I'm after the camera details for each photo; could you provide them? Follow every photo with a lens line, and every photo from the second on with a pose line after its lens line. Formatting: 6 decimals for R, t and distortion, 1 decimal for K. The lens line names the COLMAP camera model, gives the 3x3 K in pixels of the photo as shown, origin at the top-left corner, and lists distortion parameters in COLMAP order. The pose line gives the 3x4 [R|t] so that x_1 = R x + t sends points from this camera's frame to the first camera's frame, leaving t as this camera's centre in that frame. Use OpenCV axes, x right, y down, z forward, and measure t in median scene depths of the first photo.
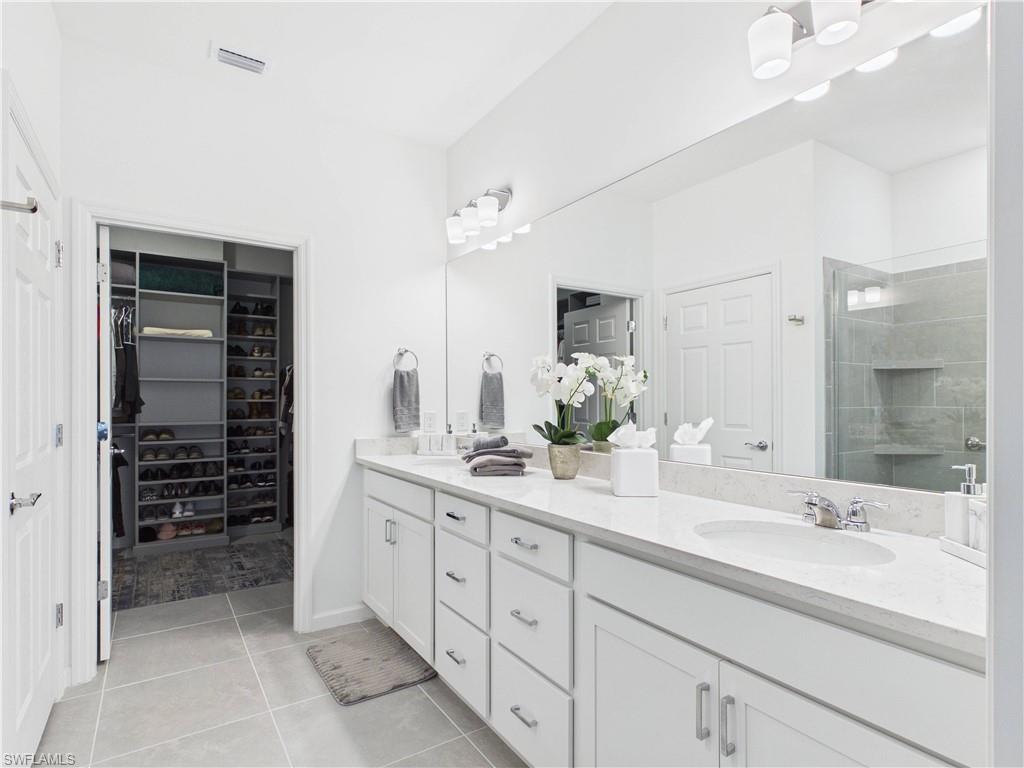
lens RADIAL K [[541.8, 0, 508.7], [0, 541.8, 397.9], [0, 0, 1]] dist [0.011812, -0.001527]
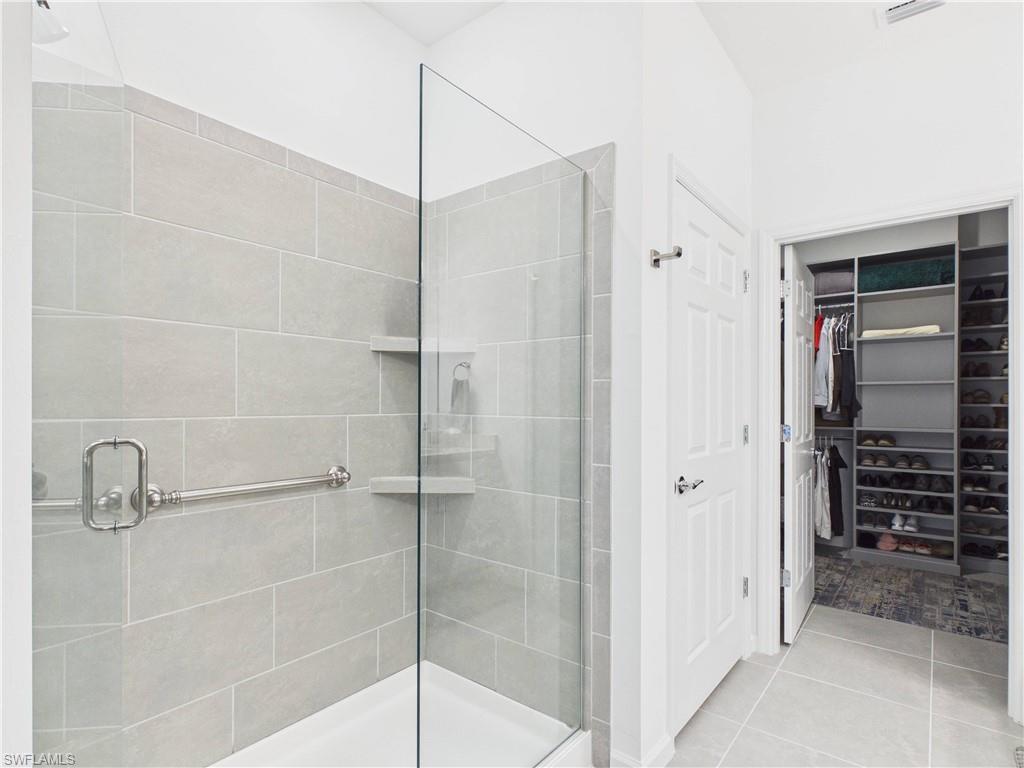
lens RADIAL K [[538.1, 0, 510.8], [0, 538.1, 401.7], [0, 0, 1]] dist [0.003209, -0.001358]
pose [[0.313803, -0.000465, -0.949488, 0.062789], [0.001173, 0.999999, -0.000102, -0.001566], [0.949488, -0.001081, 0.313803, 0.078986]]
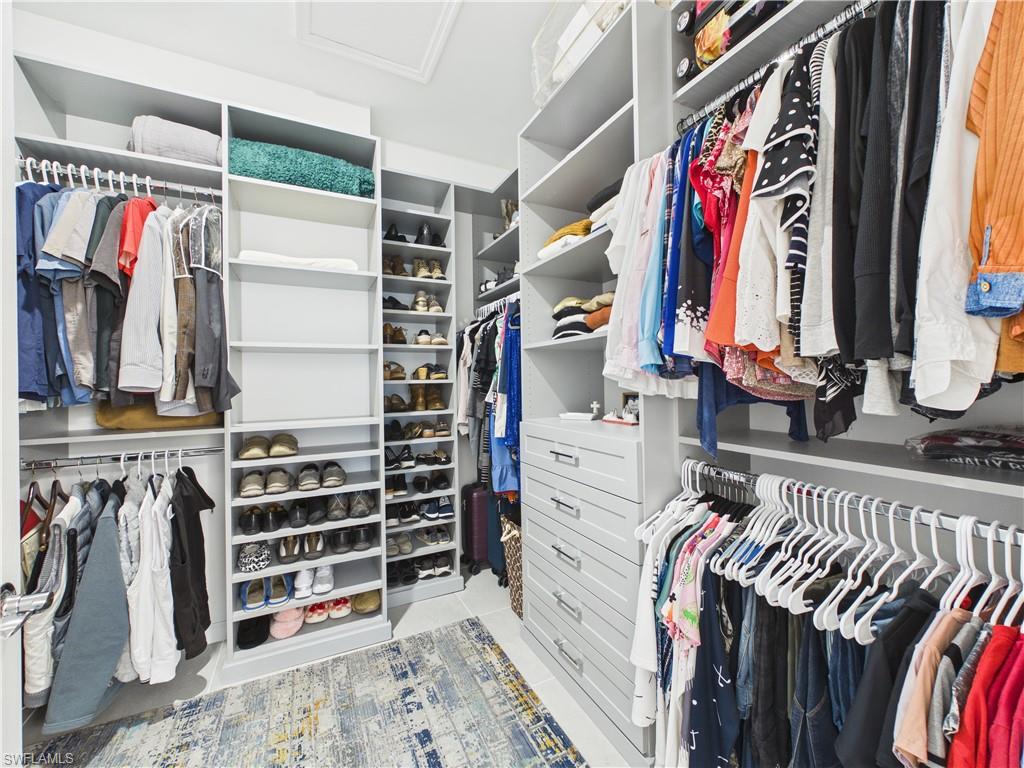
lens RADIAL K [[409.4, 0, 512.2], [0, 409.4, 381.0], [0, 0, 1]] dist [0.000180, -0.000045]
pose [[0.994343, -0.008437, -0.105884, -0.354872], [0.009705, 0.999887, 0.011465, -0.000373], [0.105775, -0.012428, 0.994312, 0.615663]]
